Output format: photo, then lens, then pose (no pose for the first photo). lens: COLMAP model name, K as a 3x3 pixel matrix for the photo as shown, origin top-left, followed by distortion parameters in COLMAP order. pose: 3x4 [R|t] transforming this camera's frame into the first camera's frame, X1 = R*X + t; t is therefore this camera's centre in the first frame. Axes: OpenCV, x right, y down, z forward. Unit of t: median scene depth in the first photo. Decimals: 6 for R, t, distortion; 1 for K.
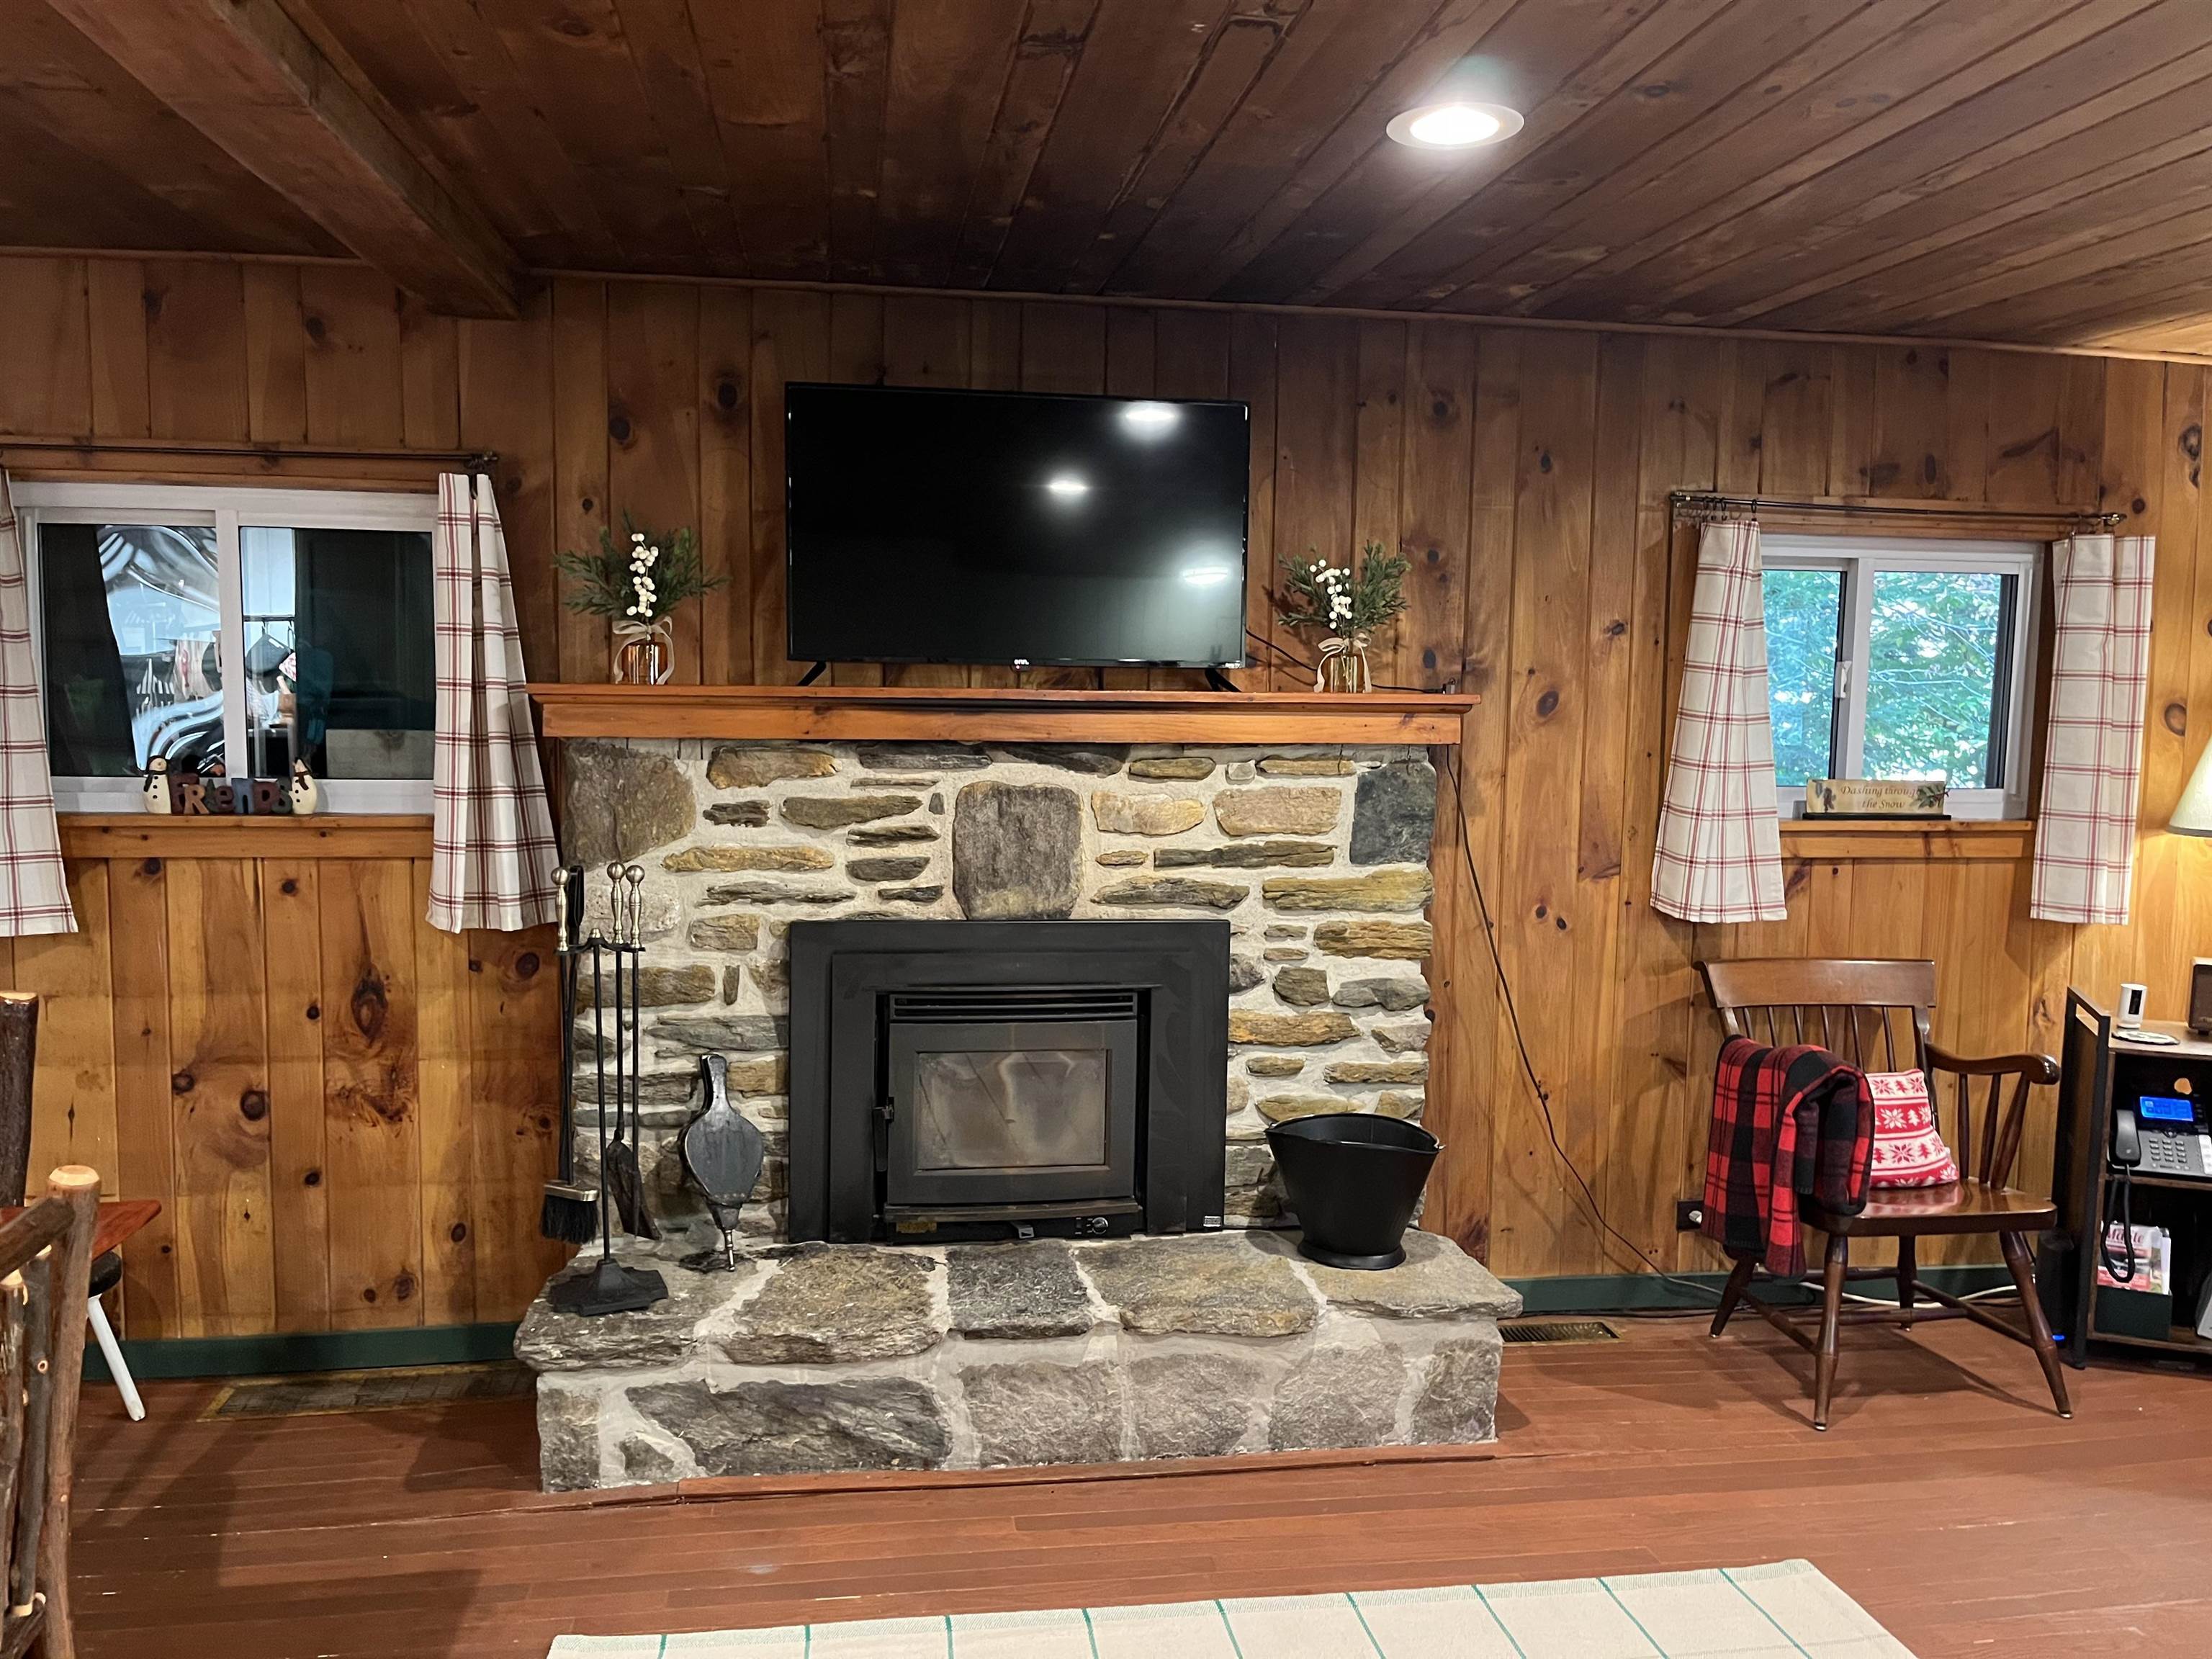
lens RADIAL K [[1667.0, 0, 1115.1], [0, 1667.0, 817.9], [0, 0, 1]] dist [0.067820, -0.093626]
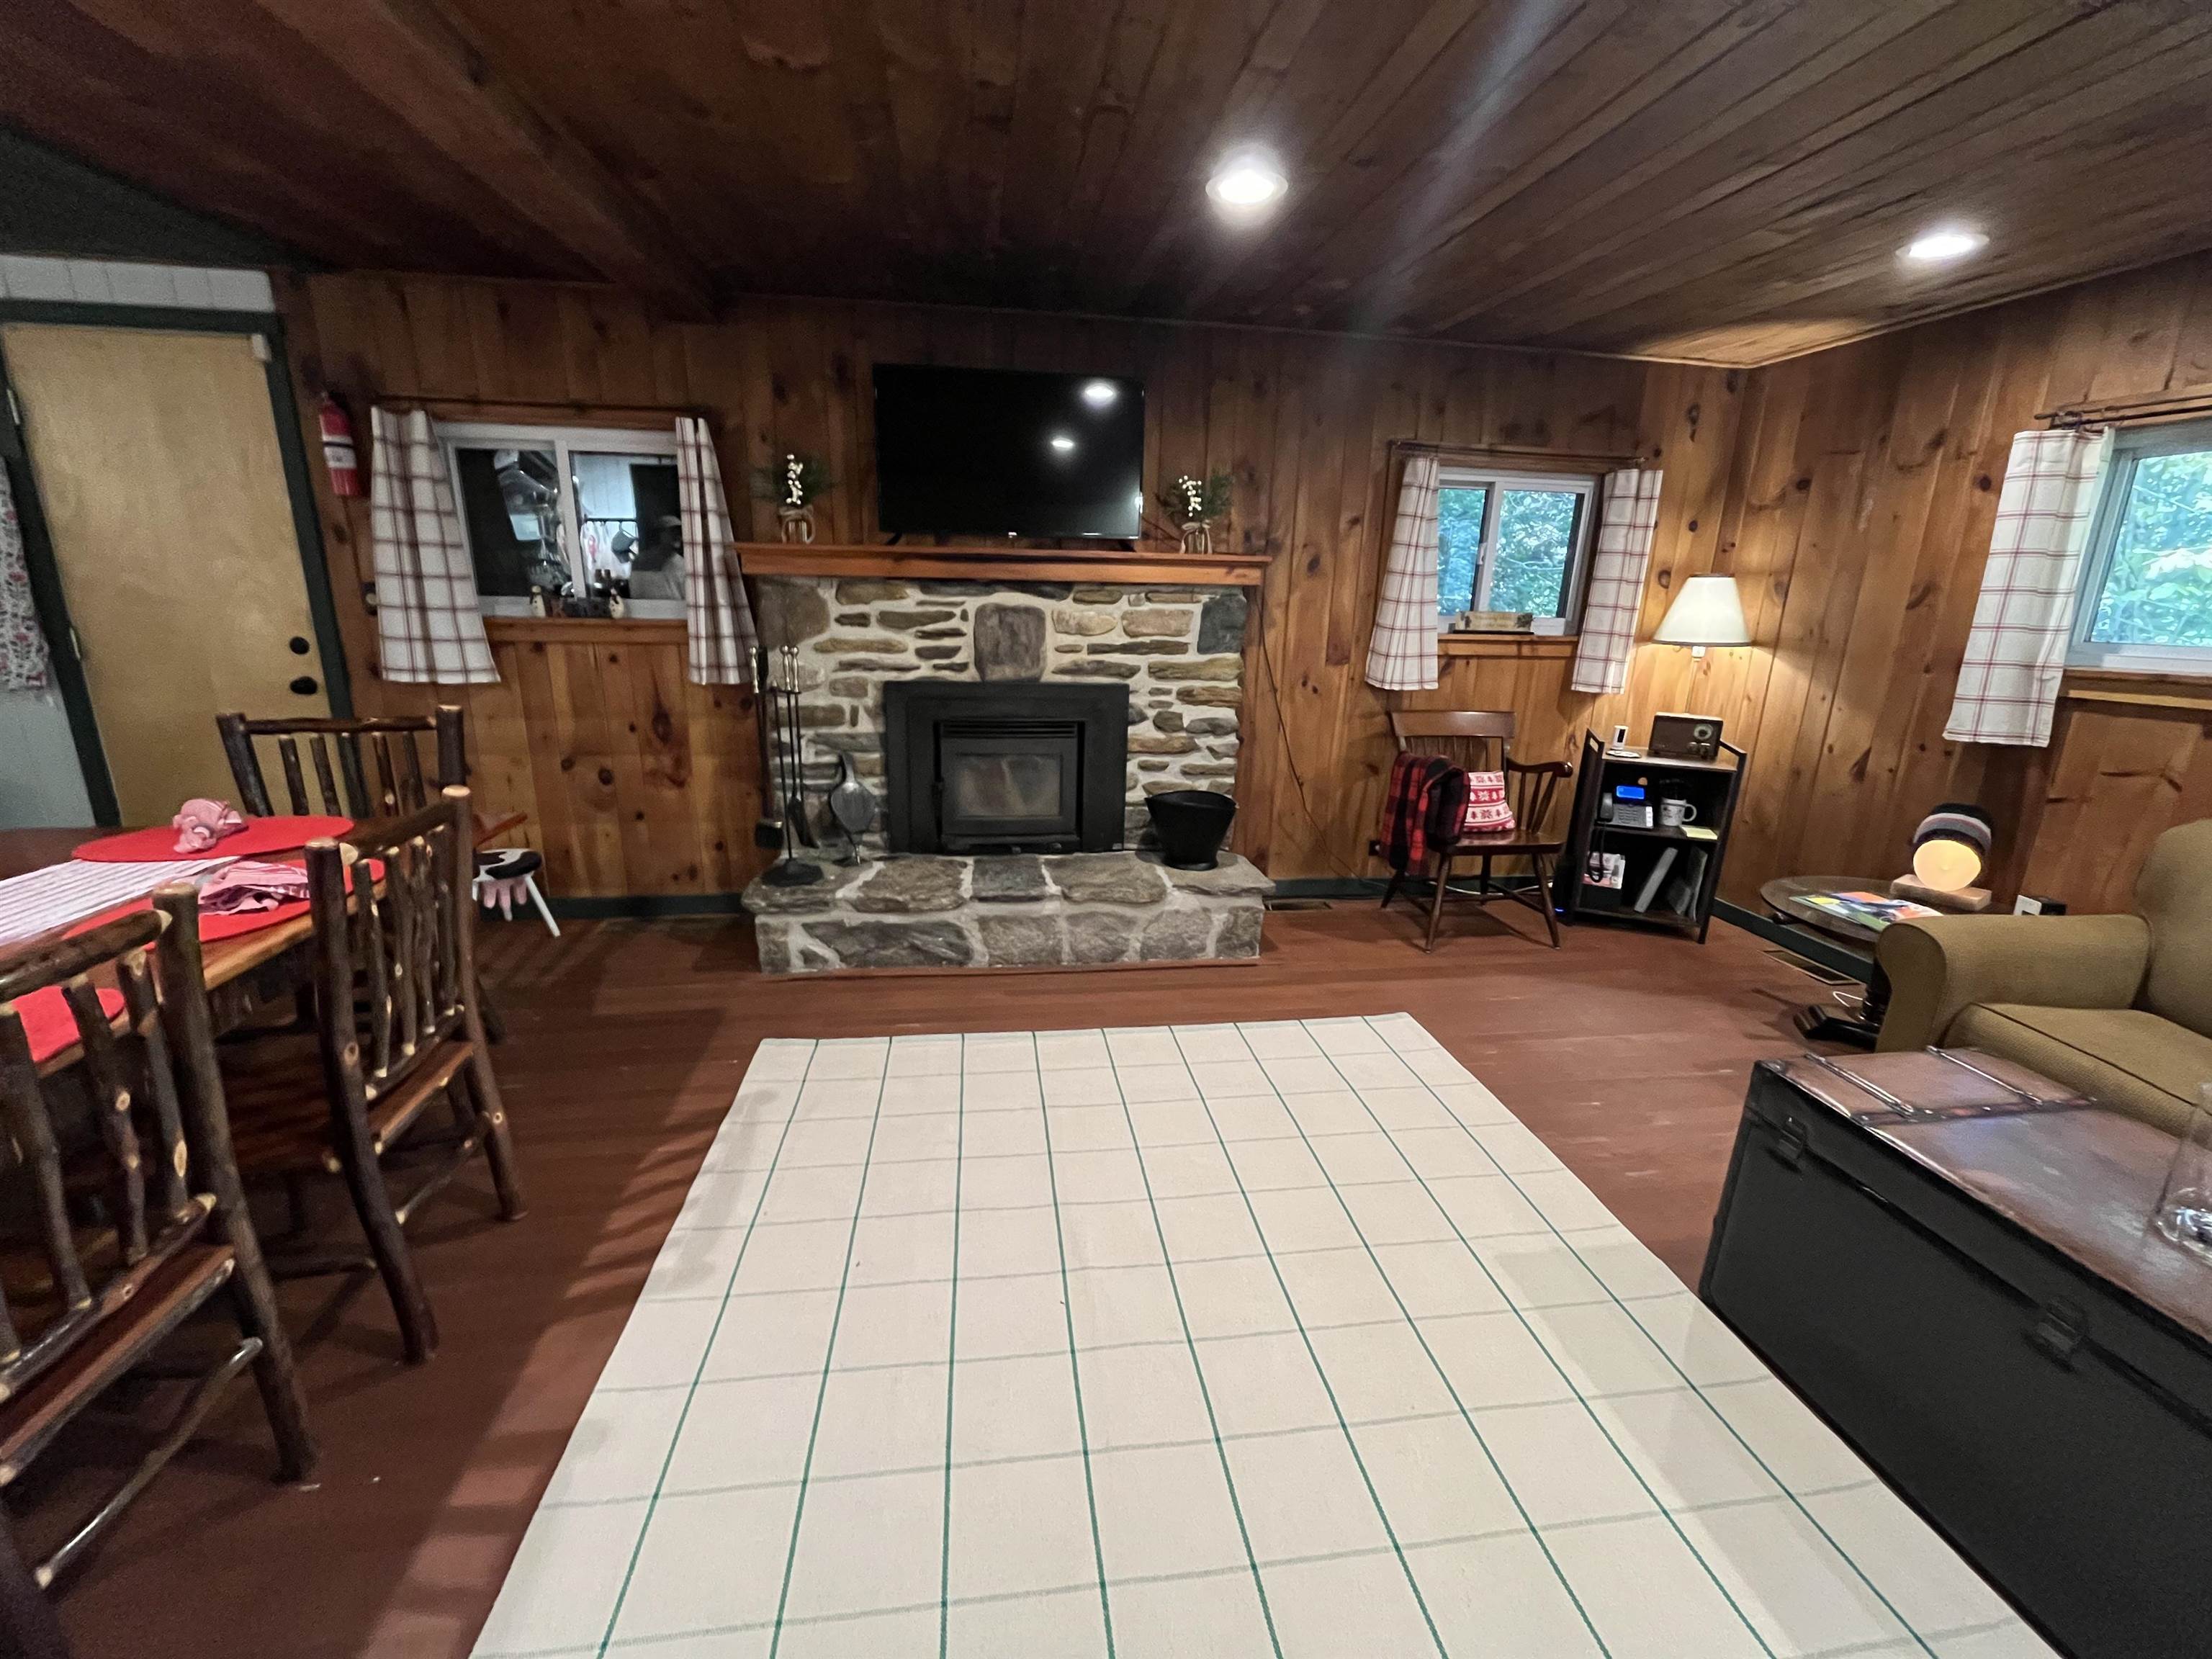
lens RADIAL K [[904.5, 0, 1103.1], [0, 904.5, 817.5], [0, 0, 1]] dist [-0.011374, 0.001523]
pose [[0.999912, 0.012092, -0.005386, 0.049170], [-0.010894, 0.982844, 0.184114, 0.024203], [0.007520, -0.184040, 0.982890, 0.011809]]
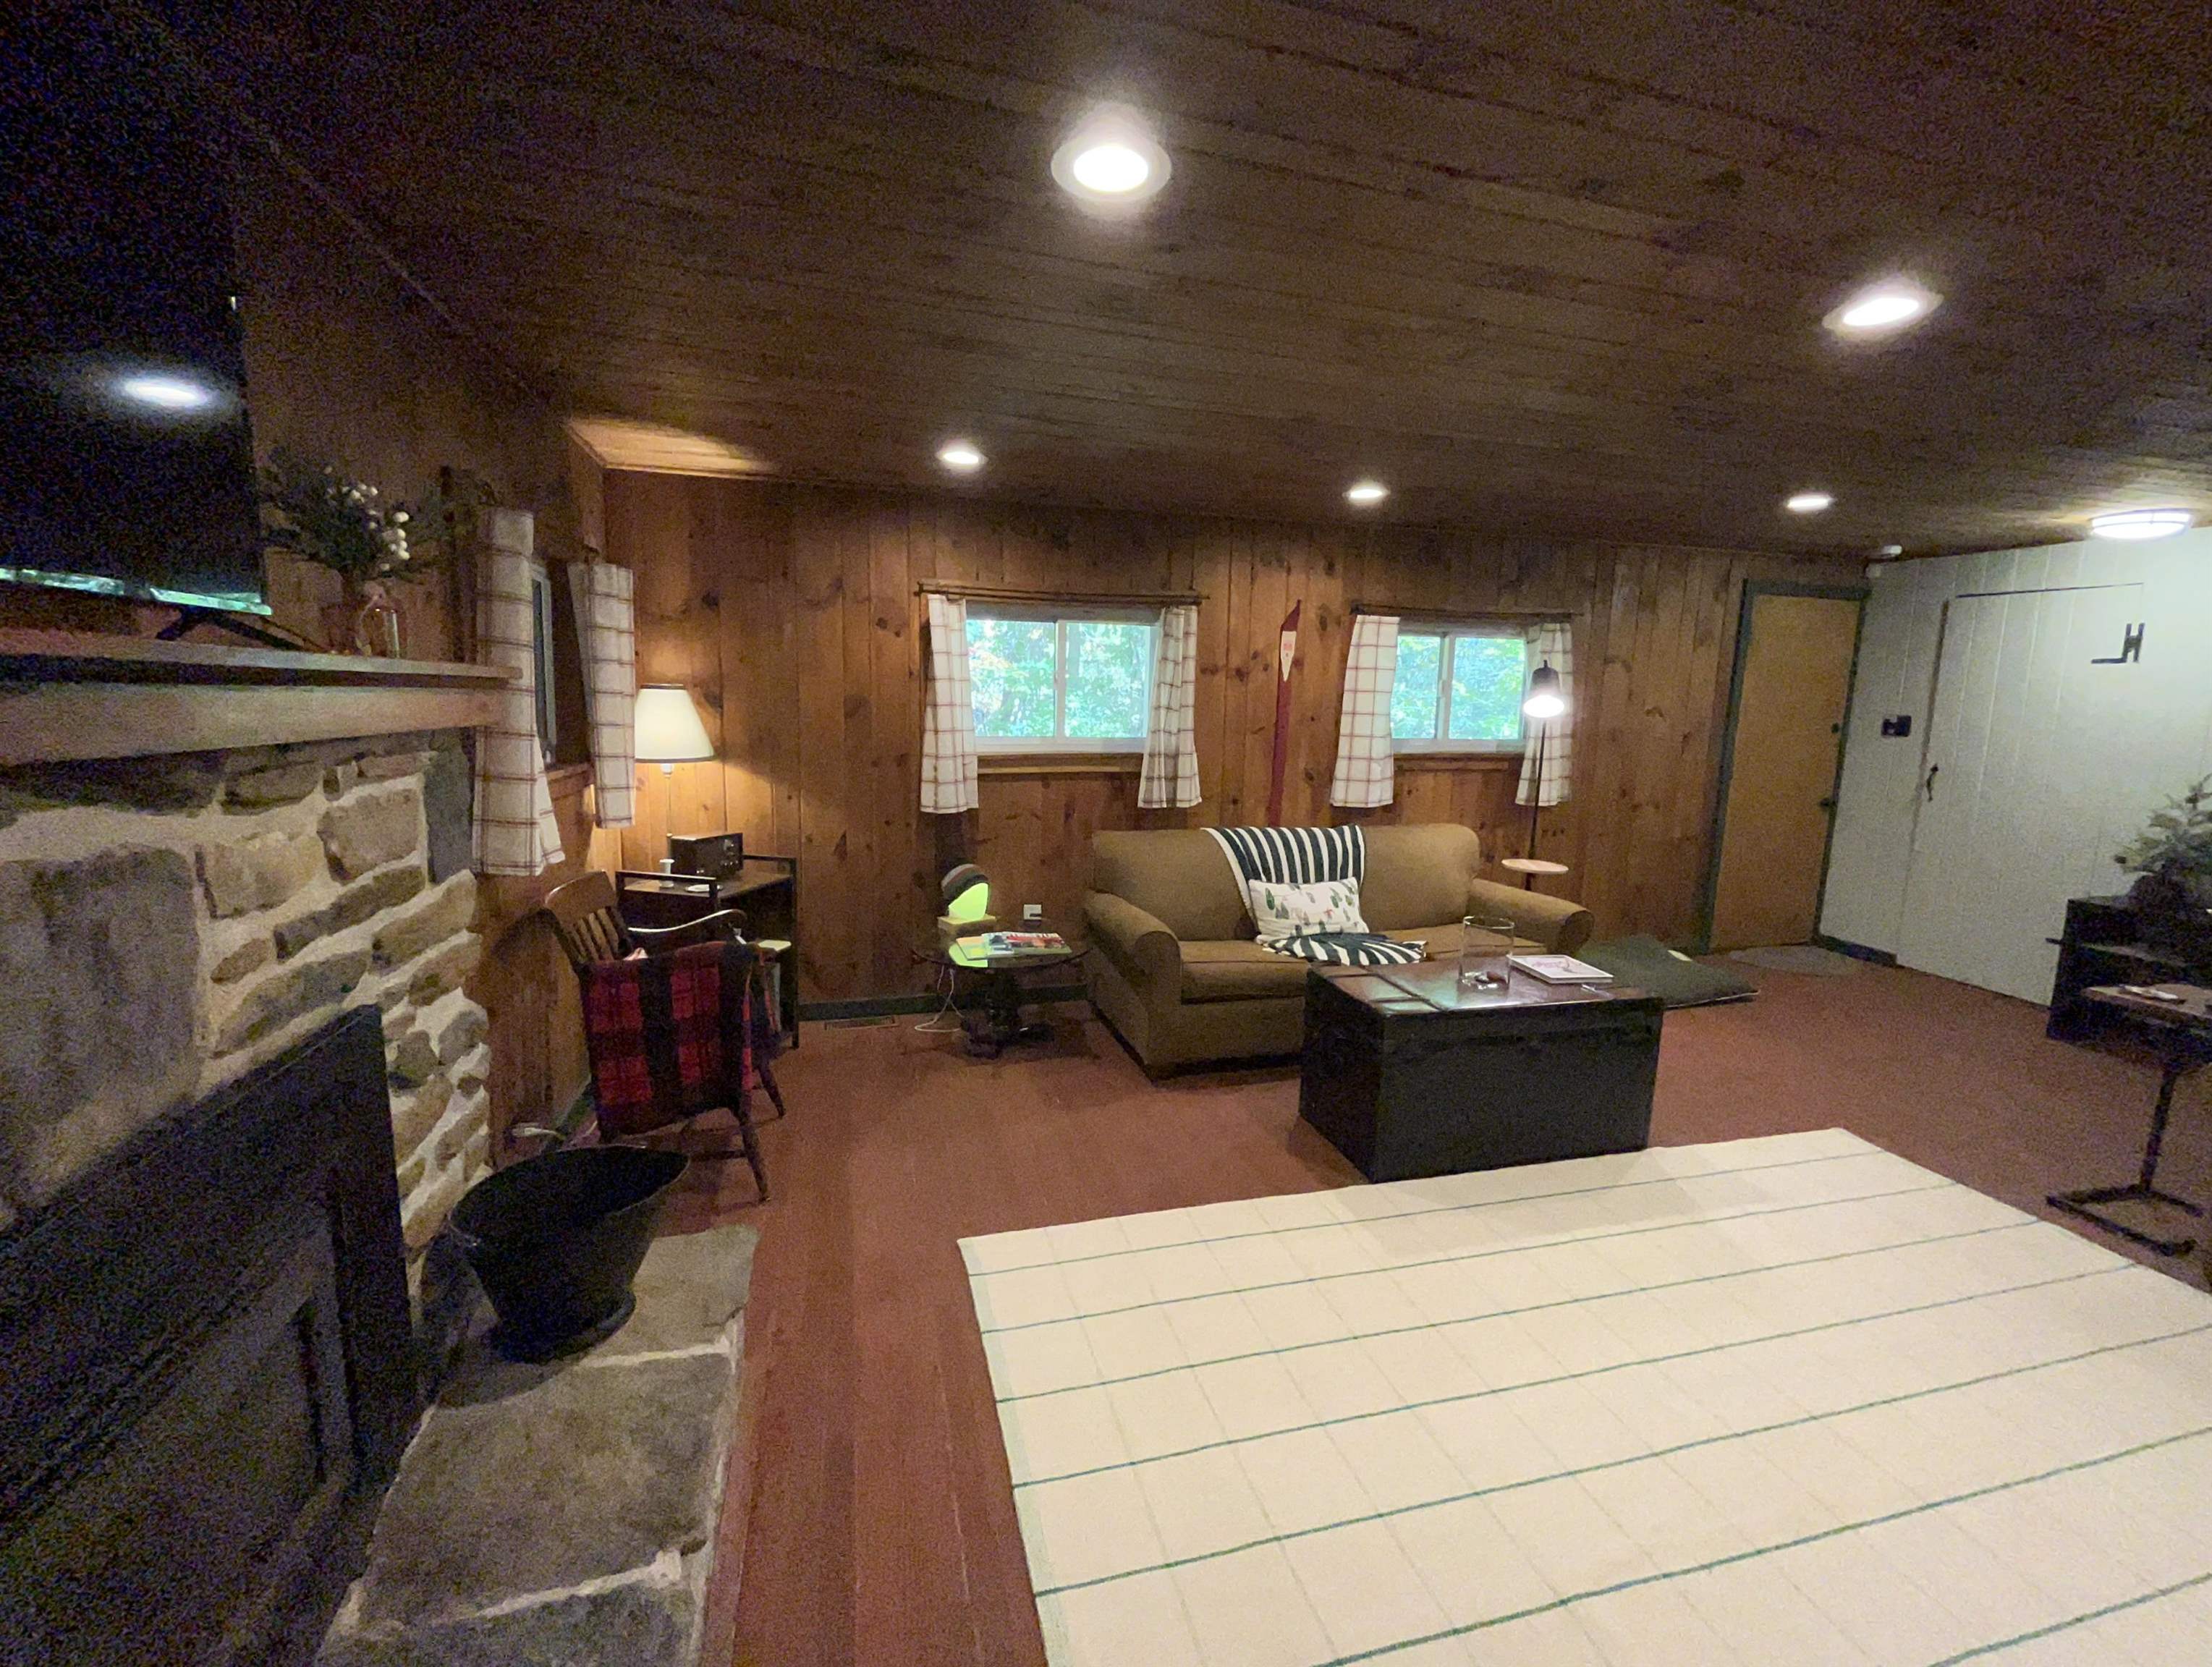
lens RADIAL K [[924.1, 0, 1098.1], [0, 924.1, 817.3], [0, 0, 1]] dist [-0.008004, -0.000923]
pose [[-0.106597, -0.138137, 0.984660, -0.322677], [0.043968, 0.988679, 0.143461, -0.053420], [-0.993330, 0.058586, -0.099317, 0.767166]]
